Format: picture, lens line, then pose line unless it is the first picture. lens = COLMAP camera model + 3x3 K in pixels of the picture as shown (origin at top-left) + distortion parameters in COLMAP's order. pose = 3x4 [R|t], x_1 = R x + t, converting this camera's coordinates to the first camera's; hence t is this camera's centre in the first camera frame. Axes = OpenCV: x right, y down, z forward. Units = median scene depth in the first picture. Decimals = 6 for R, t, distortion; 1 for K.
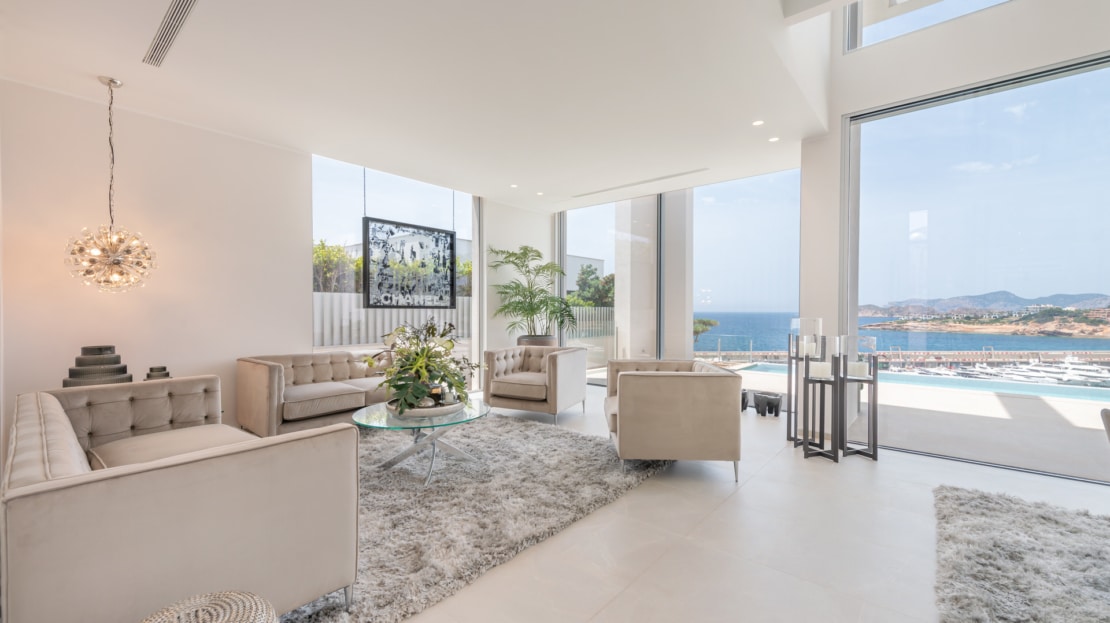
lens RADIAL K [[447.5, 0, 555.0], [0, 447.5, 311.5], [0, 0, 1]] dist [-0.000125, -0.000107]
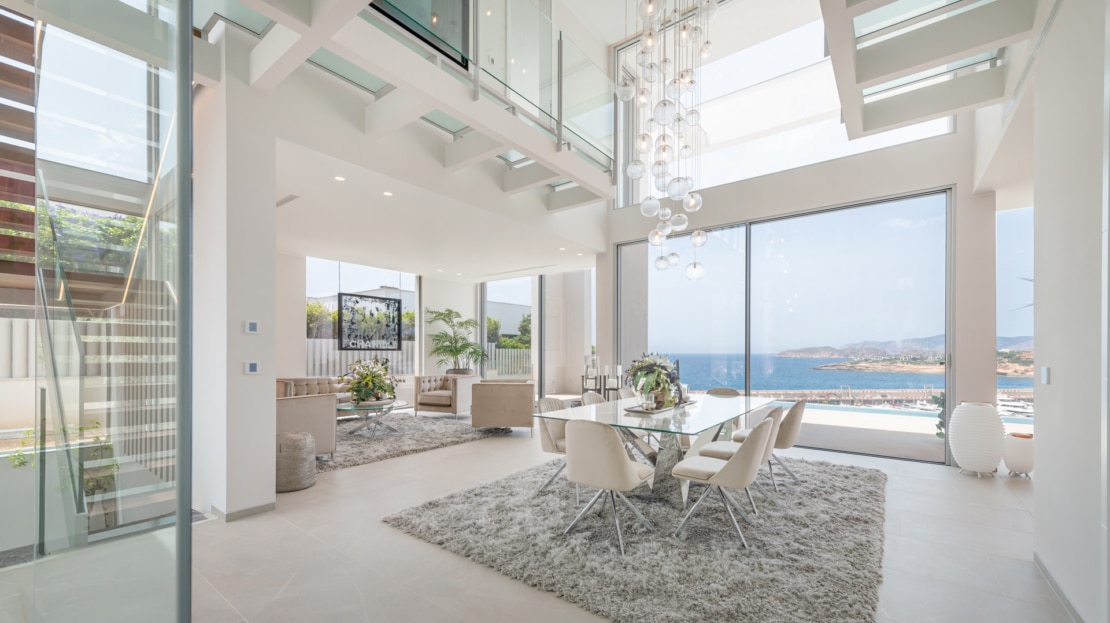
lens RADIAL K [[435.8, 0, 555.6], [0, 435.8, 349.5], [0, 0, 1]] dist [0.010322, 0.000009]
pose [[0.998387, 0.000352, 0.056771, 0.216415], [0.000092, 0.999969, -0.007815, 0.001899], [-0.056772, 0.007808, 0.998357, -0.504381]]
